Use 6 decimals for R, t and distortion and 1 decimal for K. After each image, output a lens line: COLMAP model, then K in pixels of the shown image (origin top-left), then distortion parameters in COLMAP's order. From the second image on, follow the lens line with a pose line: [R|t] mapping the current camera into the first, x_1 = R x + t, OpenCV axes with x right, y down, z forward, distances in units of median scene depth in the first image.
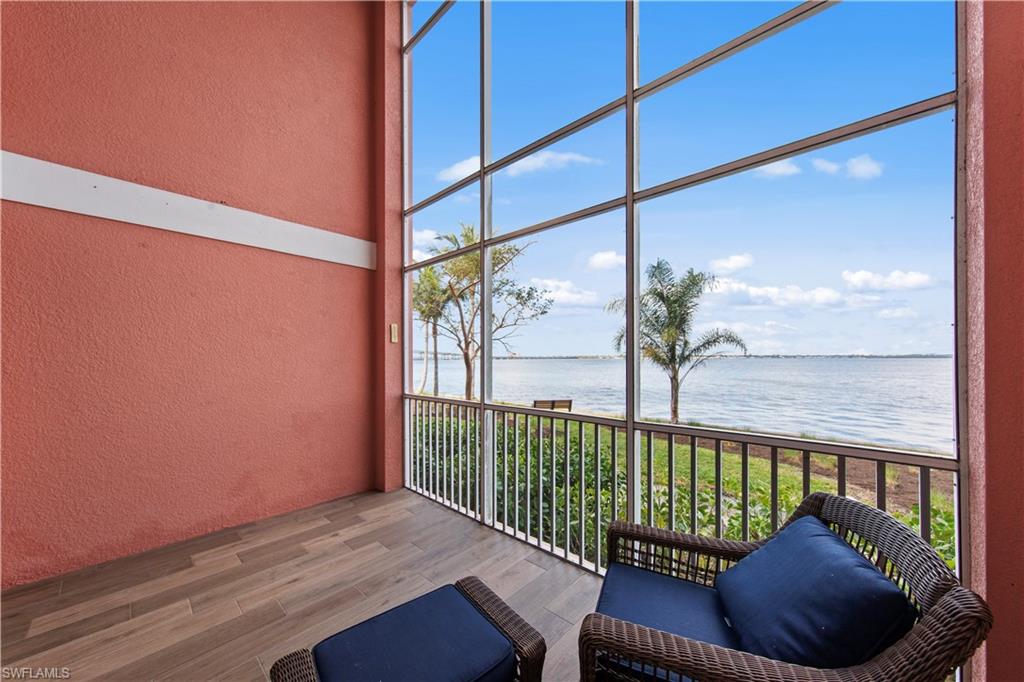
lens RADIAL K [[357.4, 0, 509.2], [0, 357.4, 357.3], [0, 0, 1]] dist [0.000310, -0.000015]
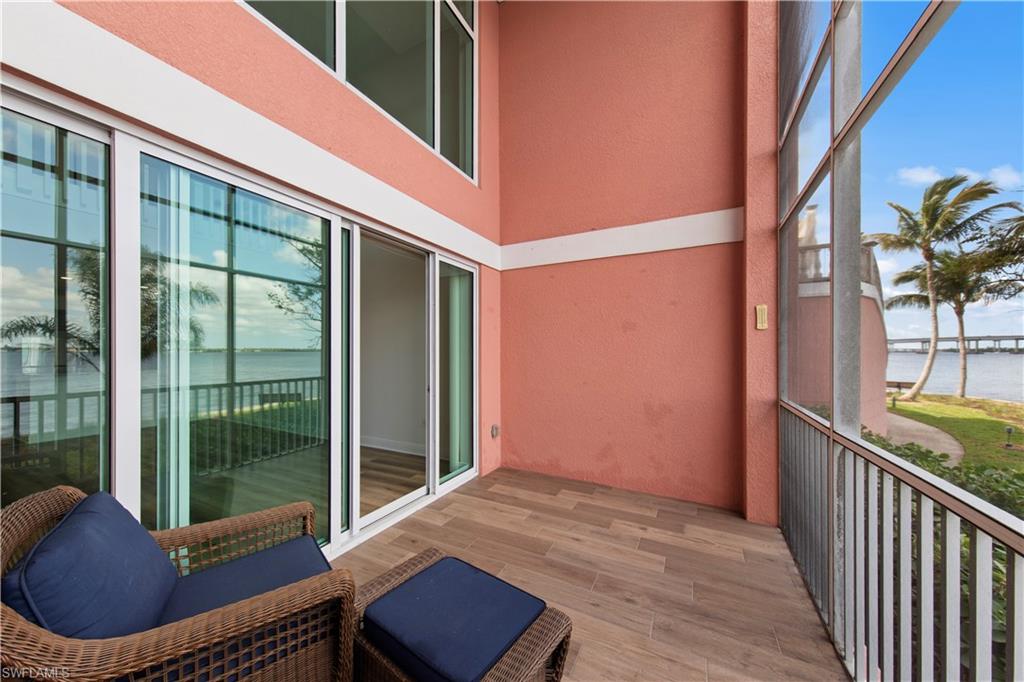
lens RADIAL K [[354.4, 0, 498.7], [0, 354.4, 350.6], [0, 0, 1]] dist [0.000615, -0.000005]
pose [[0.237275, 0.001456, -0.971441, 0.336981], [0.002234, 0.999995, 0.002044, 0.001099], [0.971440, -0.002655, 0.237271, 0.343111]]
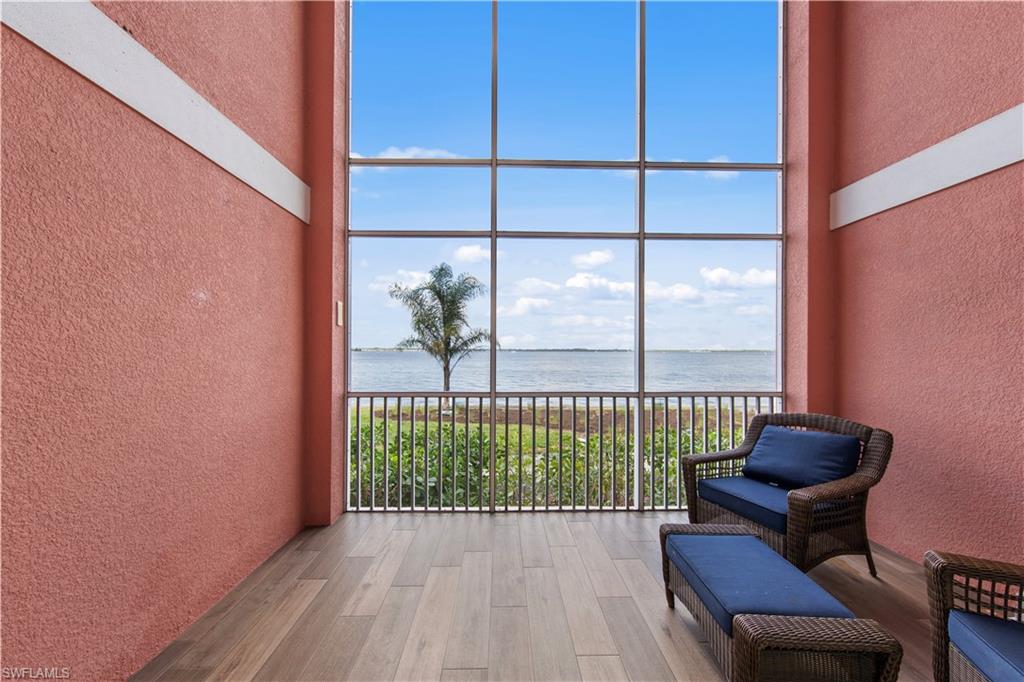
lens RADIAL K [[346.3, 0, 514.5], [0, 346.3, 350.0], [0, 0, 1]] dist [-0.000190, -0.000042]
pose [[0.718678, 0.005798, 0.695319, -0.694049], [-0.004631, 0.999983, -0.003552, 0.013371], [-0.695327, -0.000667, 0.718693, 0.255079]]
